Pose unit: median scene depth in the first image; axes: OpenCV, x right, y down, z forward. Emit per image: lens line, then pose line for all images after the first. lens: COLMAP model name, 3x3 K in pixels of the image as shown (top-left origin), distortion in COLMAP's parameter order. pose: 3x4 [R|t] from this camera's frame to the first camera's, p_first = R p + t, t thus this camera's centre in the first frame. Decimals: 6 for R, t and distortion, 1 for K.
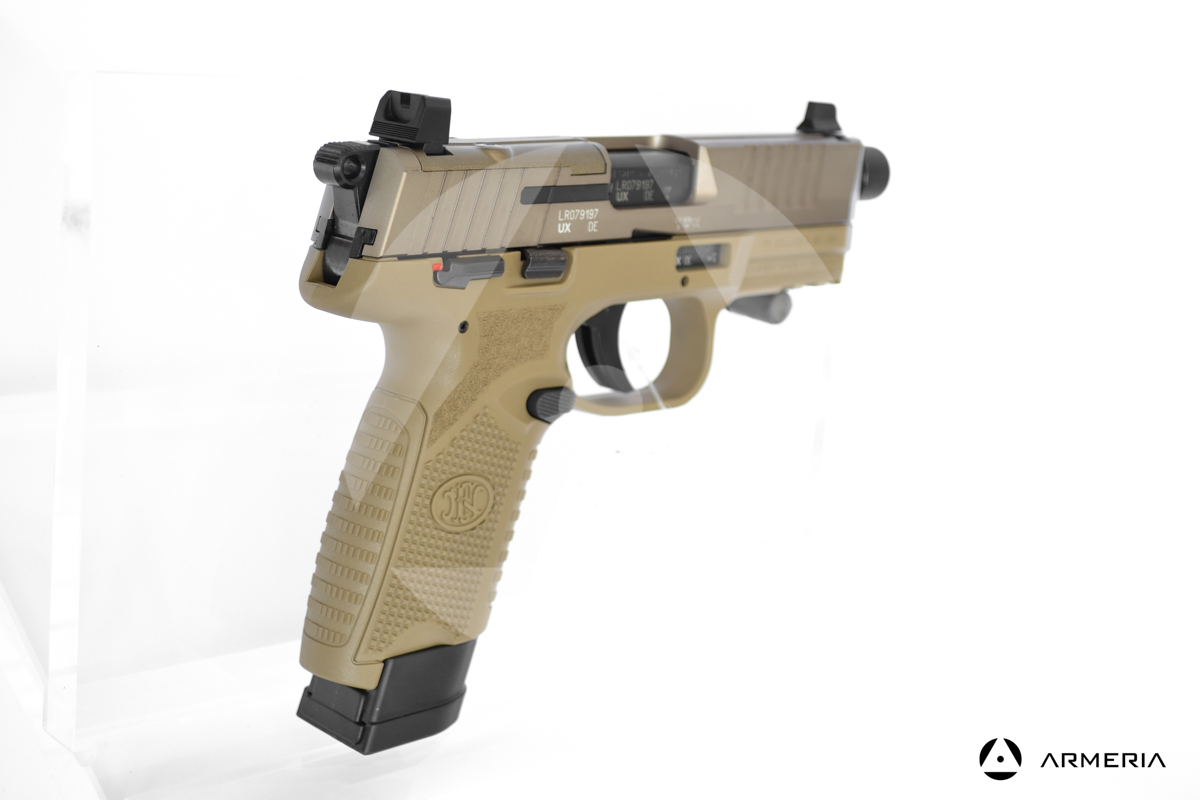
lens RADIAL K [[1841.3, 0, 600.0], [0, 1841.3, 400.0], [0, 0, 1]] dist [0.016870, 0.001909]
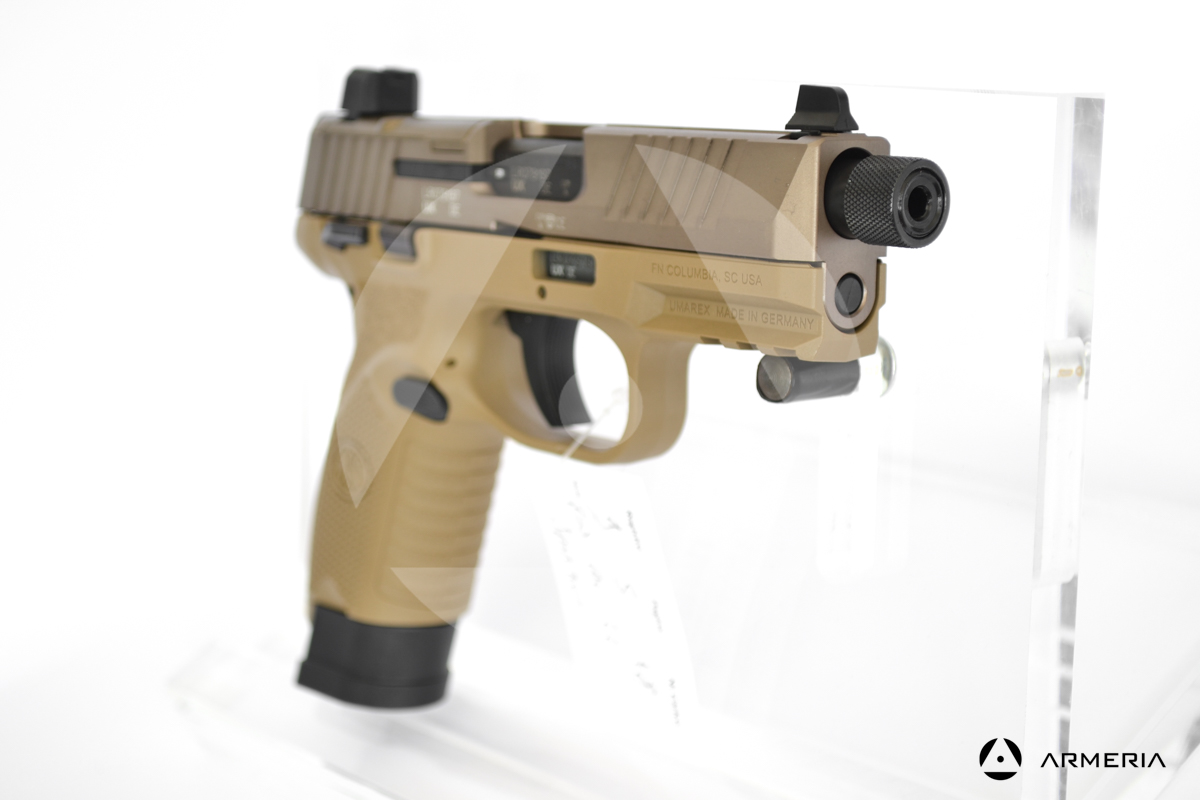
lens RADIAL K [[2255.9, 0, 600.0], [0, 2255.9, 400.0], [0, 0, 1]] dist [-0.002105, -0.005631]
pose [[-0.059398, 0.080897, -0.994951, 1.082972], [-0.240860, 0.966101, 0.092930, -0.121950], [0.968741, 0.245163, -0.037900, 1.113080]]
